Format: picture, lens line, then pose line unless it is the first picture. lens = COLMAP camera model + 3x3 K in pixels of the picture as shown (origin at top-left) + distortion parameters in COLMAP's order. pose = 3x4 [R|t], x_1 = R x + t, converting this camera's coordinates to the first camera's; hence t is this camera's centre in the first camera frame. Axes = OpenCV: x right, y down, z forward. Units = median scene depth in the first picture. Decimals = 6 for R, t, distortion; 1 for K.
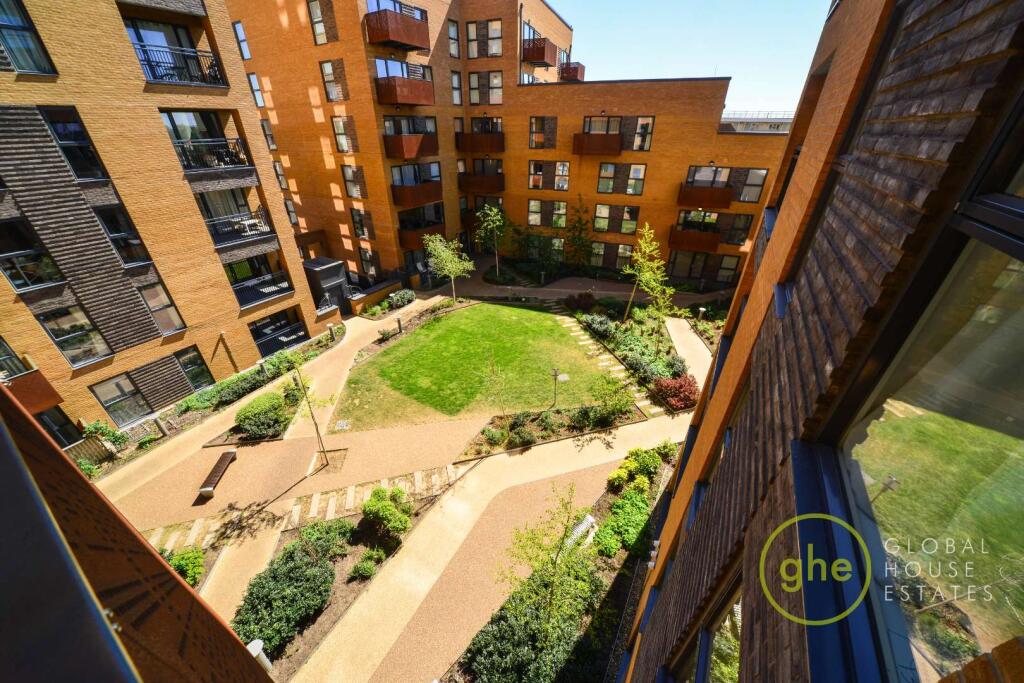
lens RADIAL K [[360.6, 0, 512.0], [0, 360.6, 341.5], [0, 0, 1]] dist [-0.020076, 0.000199]
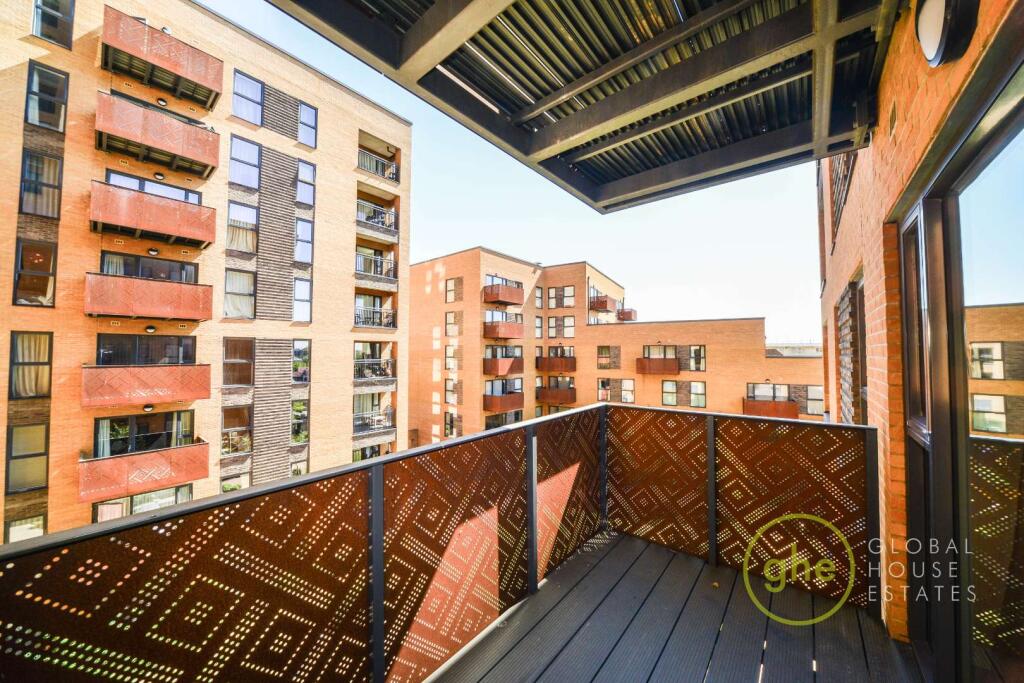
lens RADIAL K [[360.6, 0, 512.0], [0, 360.6, 341.5], [0, 0, 1]] dist [-0.020076, 0.000199]
pose [[0.987808, -0.003592, -0.155634, -0.051093], [-0.080703, 0.843090, -0.531682, 0.049908], [0.133124, 0.537760, 0.832522, -0.094105]]
